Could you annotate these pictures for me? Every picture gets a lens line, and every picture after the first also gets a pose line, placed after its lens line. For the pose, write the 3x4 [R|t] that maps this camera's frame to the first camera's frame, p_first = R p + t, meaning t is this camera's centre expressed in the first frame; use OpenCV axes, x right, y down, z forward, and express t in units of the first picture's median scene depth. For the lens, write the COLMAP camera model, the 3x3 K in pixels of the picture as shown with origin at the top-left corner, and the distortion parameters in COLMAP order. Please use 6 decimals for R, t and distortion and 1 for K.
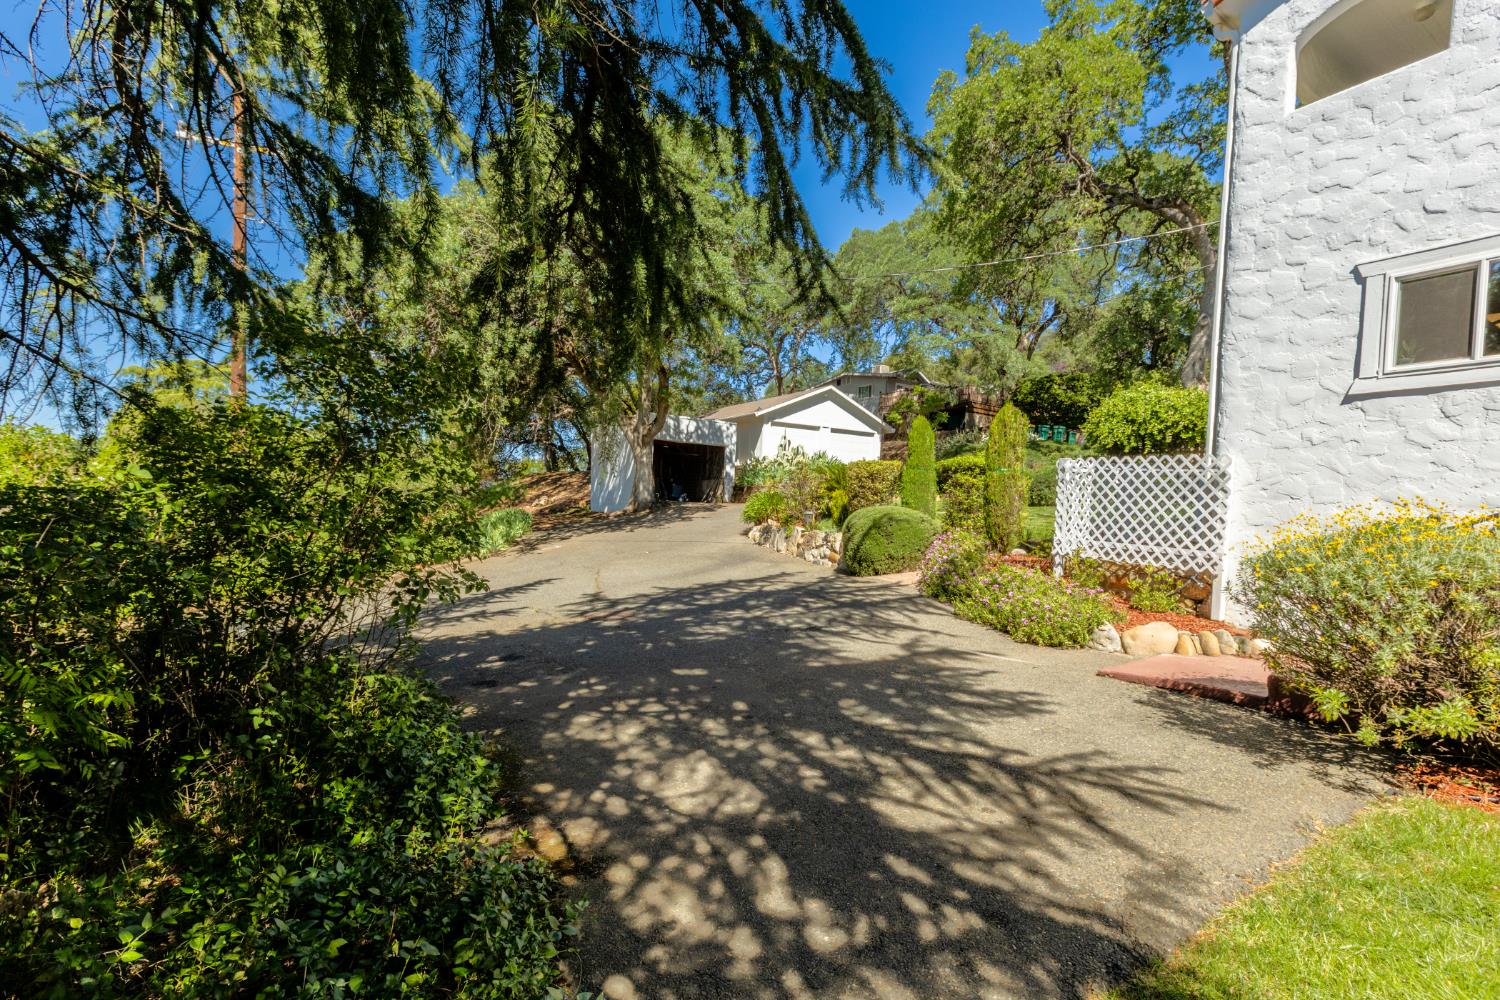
lens RADIAL K [[658.8, 0, 749.8], [0, 658.8, 501.8], [0, 0, 1]] dist [-0.002550, 0.000680]
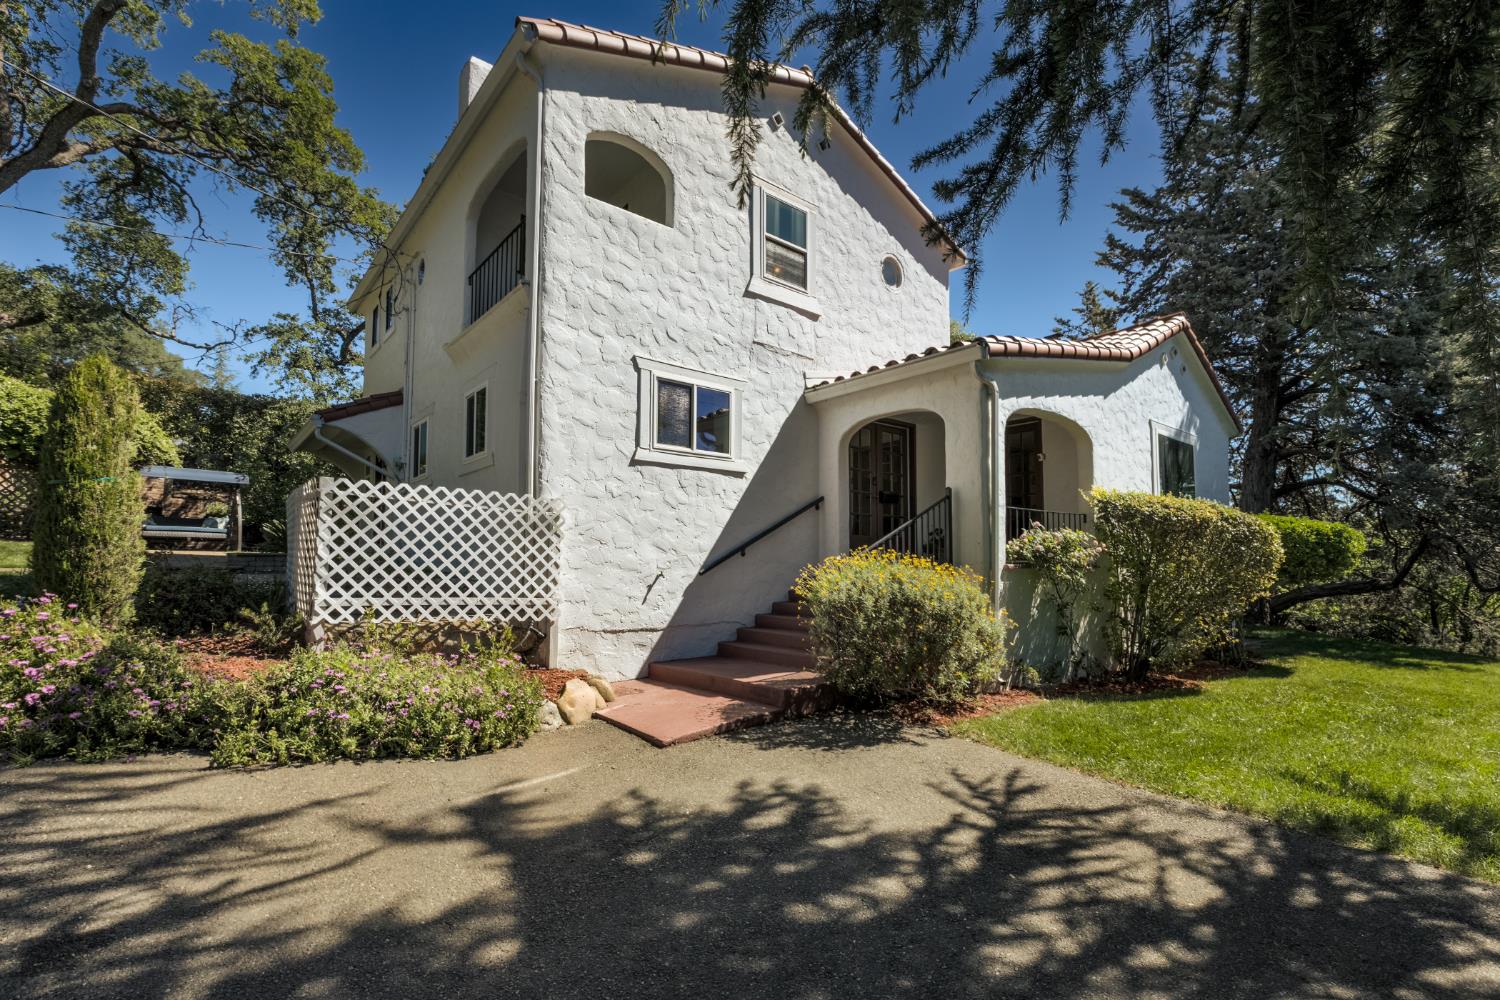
lens RADIAL K [[658.8, 0, 767.0], [0, 658.8, 526.5], [0, 0, 1]] dist [-0.002550, 0.000680]
pose [[-0.121907, 0.027961, 0.992148, -0.494249], [-0.013315, 0.999467, -0.029803, -0.006366], [-0.992452, -0.016843, -0.121470, 1.337995]]
